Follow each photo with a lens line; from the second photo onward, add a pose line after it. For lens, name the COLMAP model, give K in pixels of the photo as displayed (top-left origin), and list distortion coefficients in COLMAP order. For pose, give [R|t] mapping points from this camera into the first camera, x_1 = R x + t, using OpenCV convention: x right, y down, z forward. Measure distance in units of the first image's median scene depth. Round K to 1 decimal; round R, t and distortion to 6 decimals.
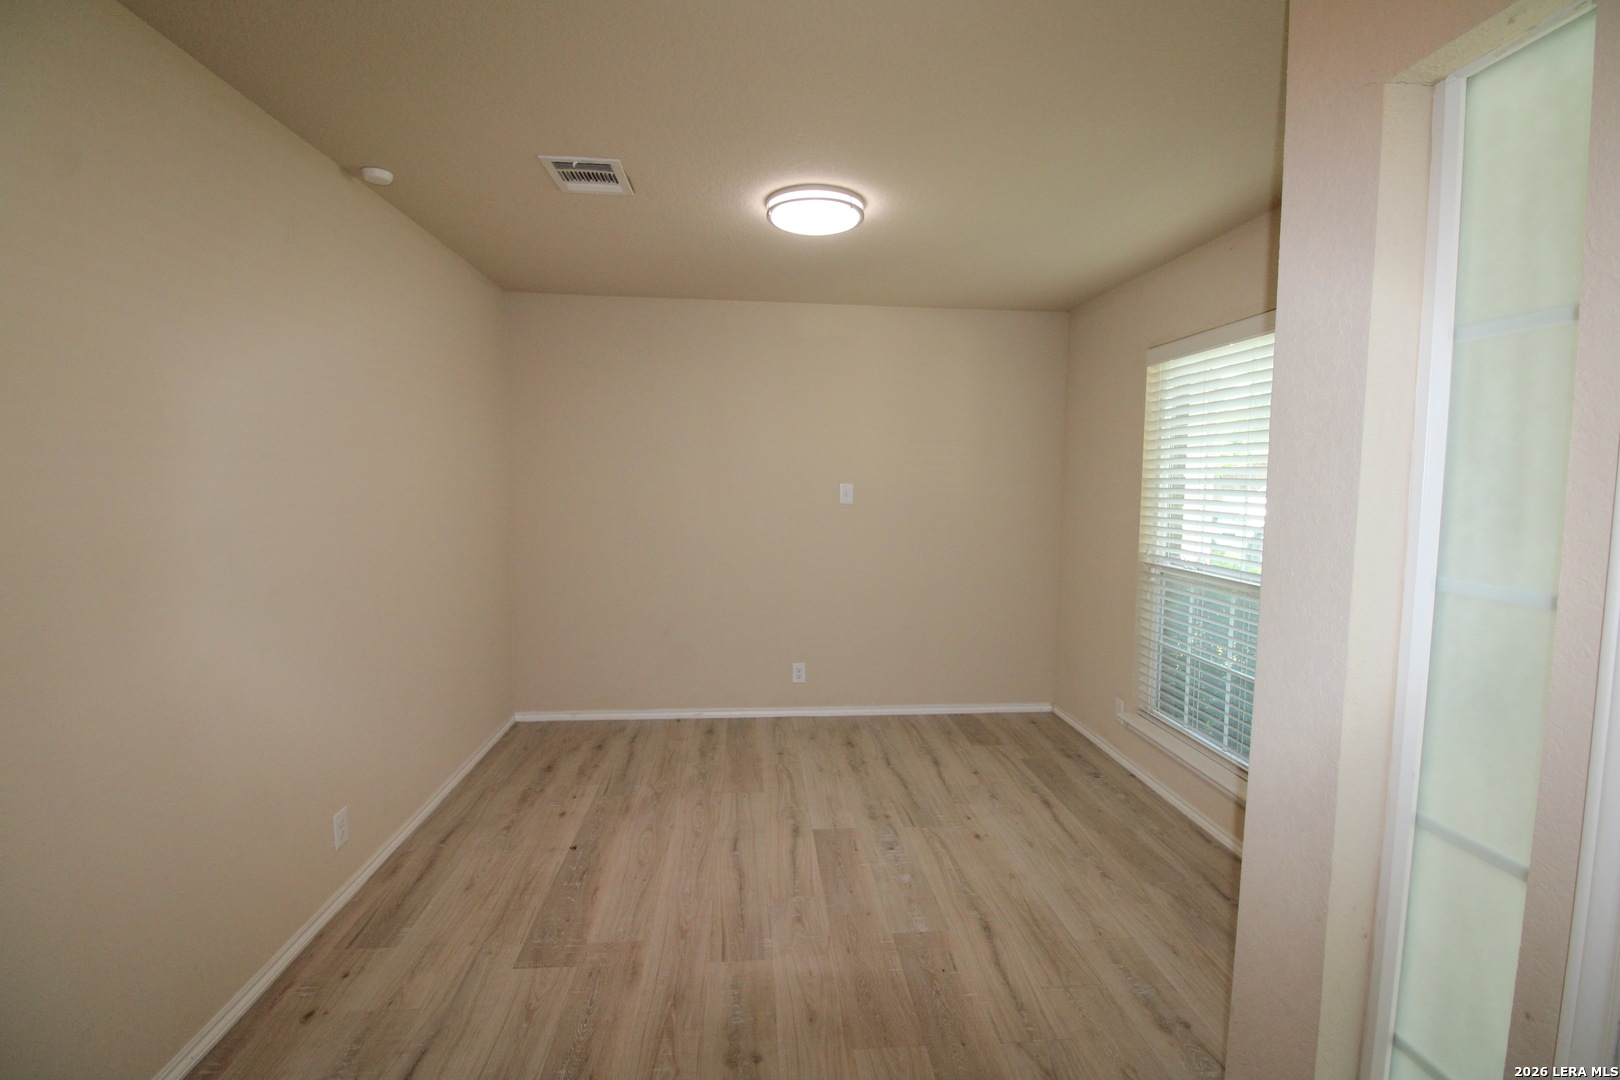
lens RADIAL K [[748.2, 0, 815.3], [0, 748.2, 537.0], [0, 0, 1]] dist [-0.001322, -0.012812]
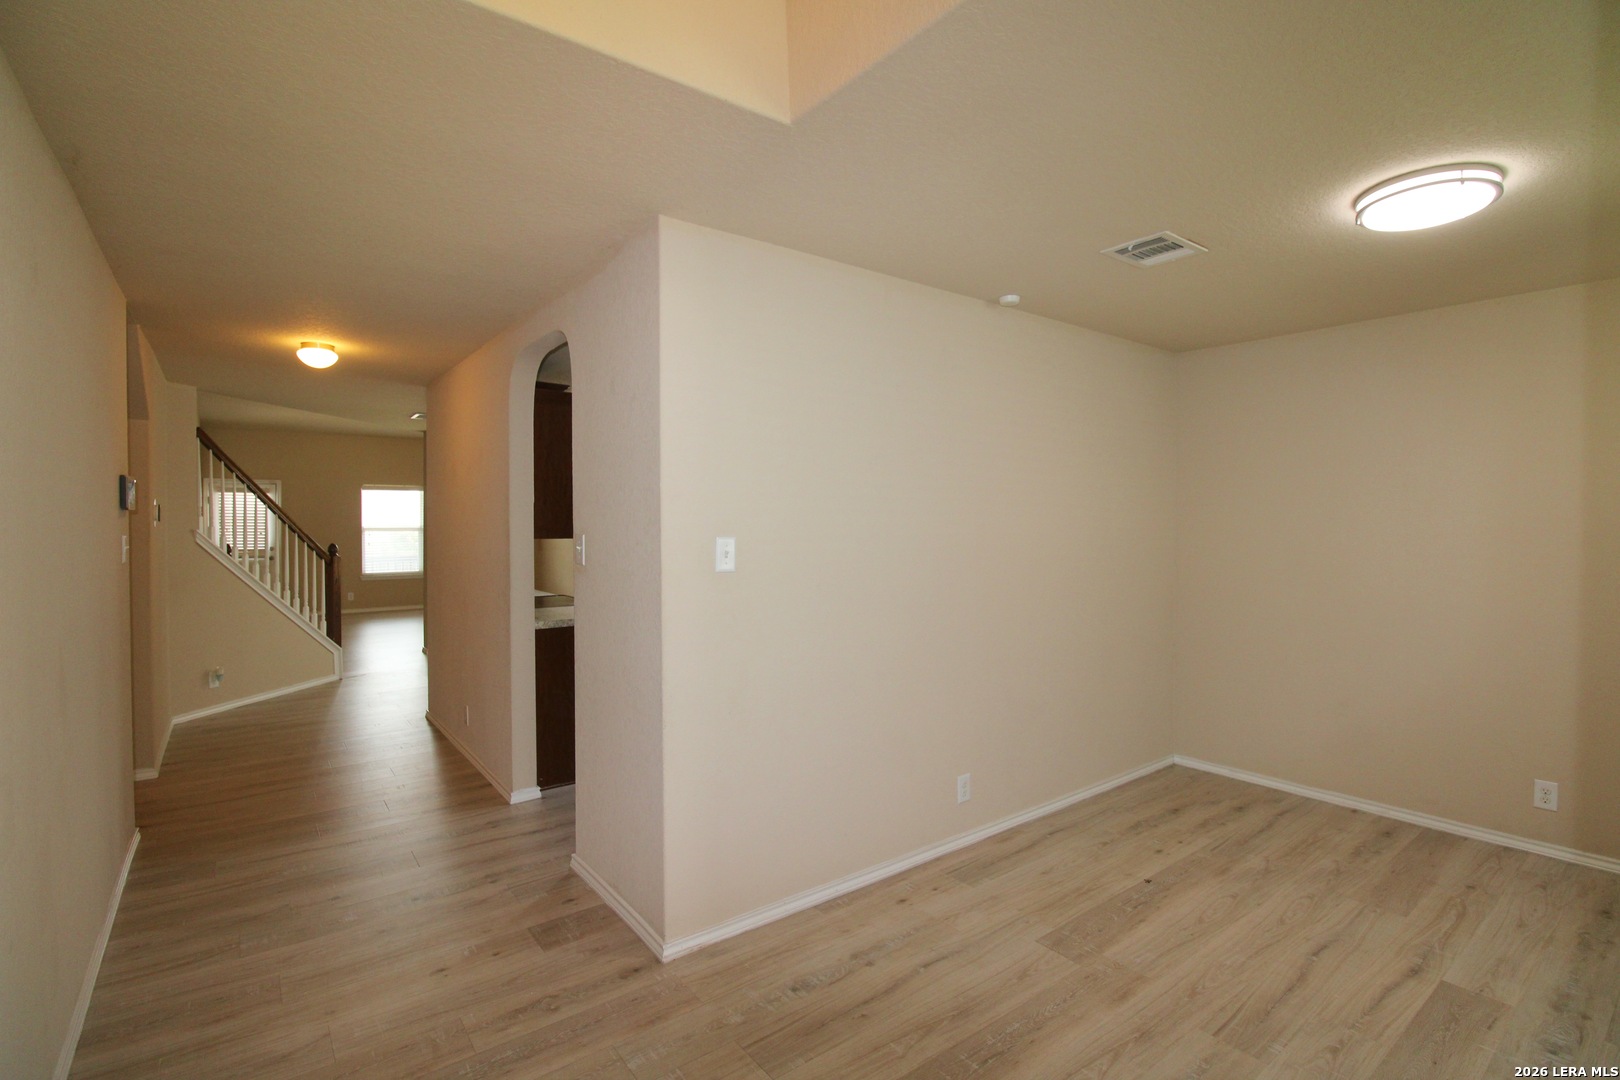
lens RADIAL K [[748.2, 0, 822.9], [0, 748.2, 531.9], [0, 0, 1]] dist [-0.001322, -0.012812]
pose [[0.537182, -0.002107, -0.843464, 0.293958], [-0.061993, 0.997194, -0.041973, 0.004001], [0.841185, 0.074836, 0.535543, 0.028521]]
